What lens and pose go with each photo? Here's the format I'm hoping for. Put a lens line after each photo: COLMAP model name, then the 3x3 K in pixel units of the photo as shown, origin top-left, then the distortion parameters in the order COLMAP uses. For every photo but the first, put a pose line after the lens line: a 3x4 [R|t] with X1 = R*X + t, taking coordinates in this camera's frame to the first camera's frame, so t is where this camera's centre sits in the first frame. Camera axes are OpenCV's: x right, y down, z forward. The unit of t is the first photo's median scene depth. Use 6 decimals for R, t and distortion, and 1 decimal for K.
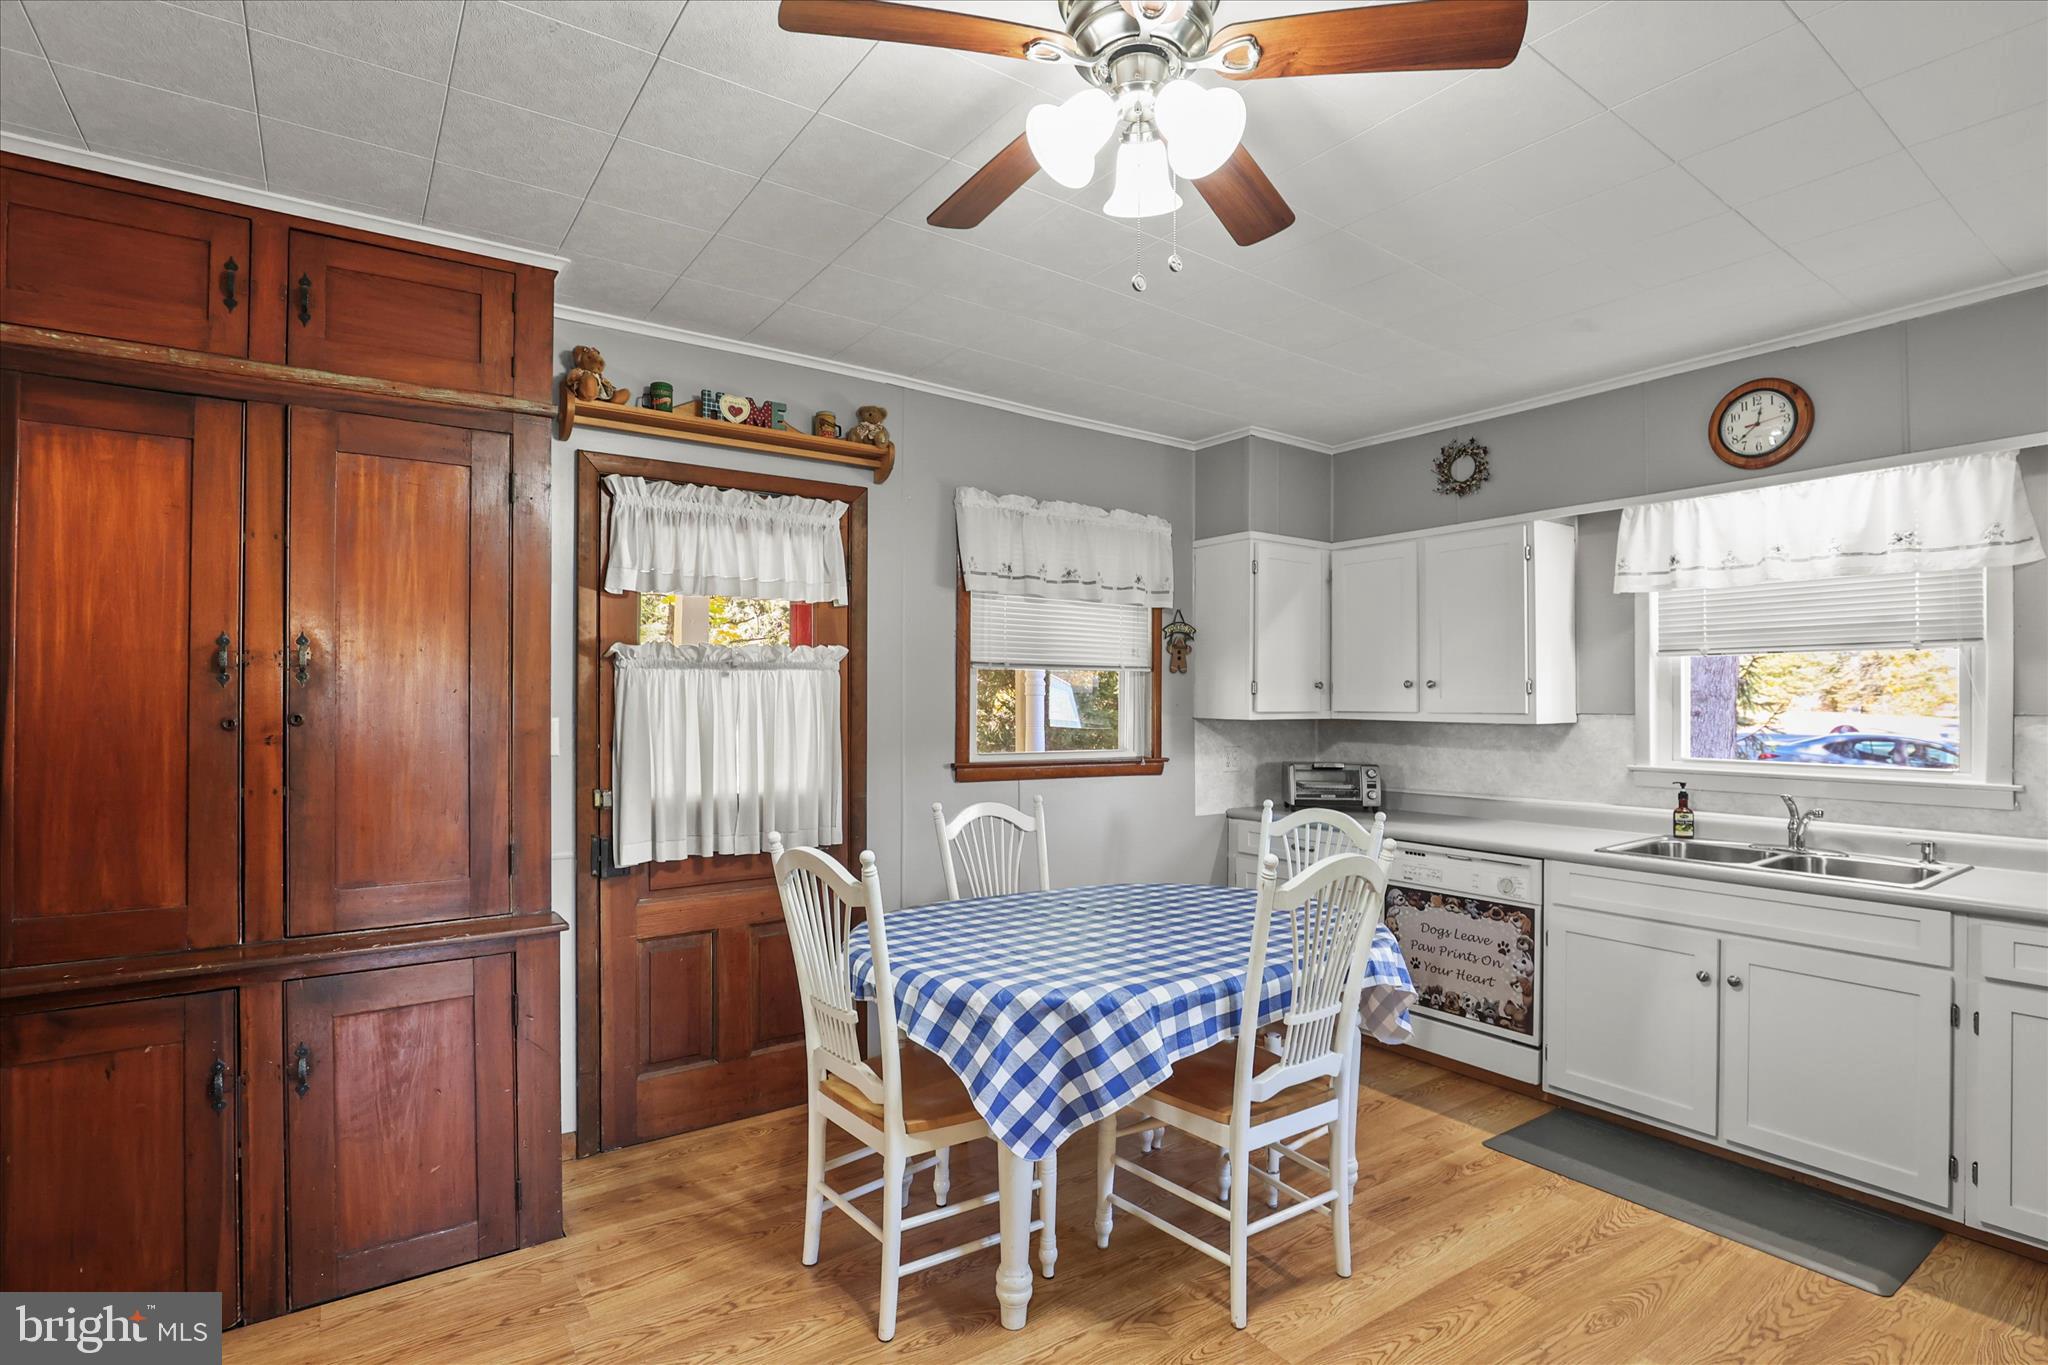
lens RADIAL K [[968.5, 0, 1029.9], [0, 968.5, 694.9], [0, 0, 1]] dist [-0.033008, -0.000378]
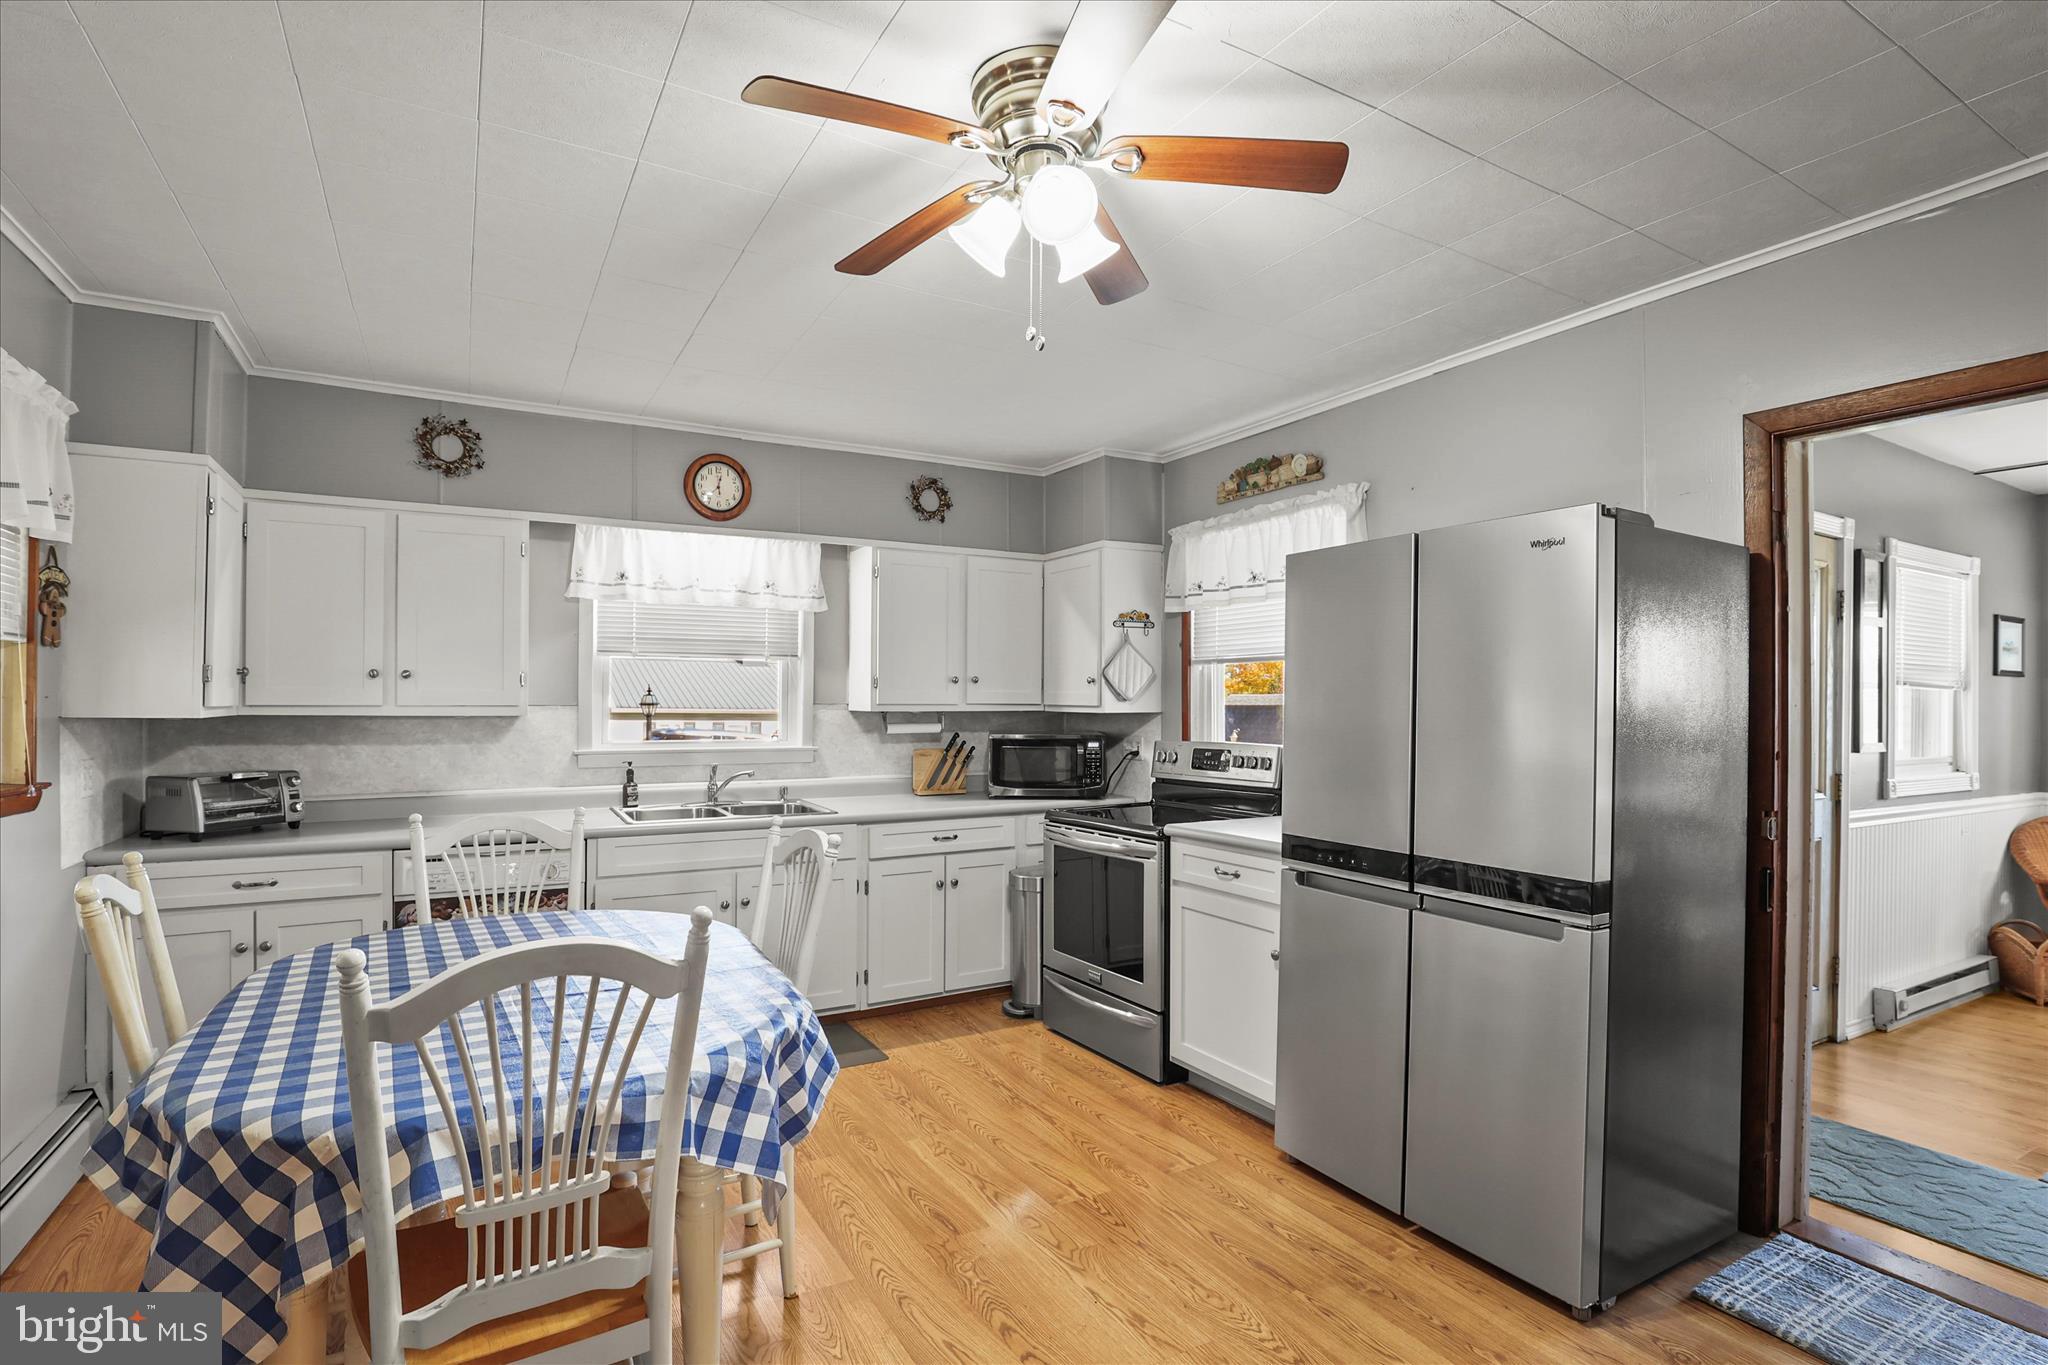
lens RADIAL K [[968.5, 0, 980.7], [0, 968.5, 696.2], [0, 0, 1]] dist [-0.033008, -0.000378]
pose [[0.121910, 0.000697, 0.992541, -0.442649], [-0.009515, 0.999955, 0.000467, 0.004140], [-0.992496, -0.009500, 0.121911, 0.380358]]
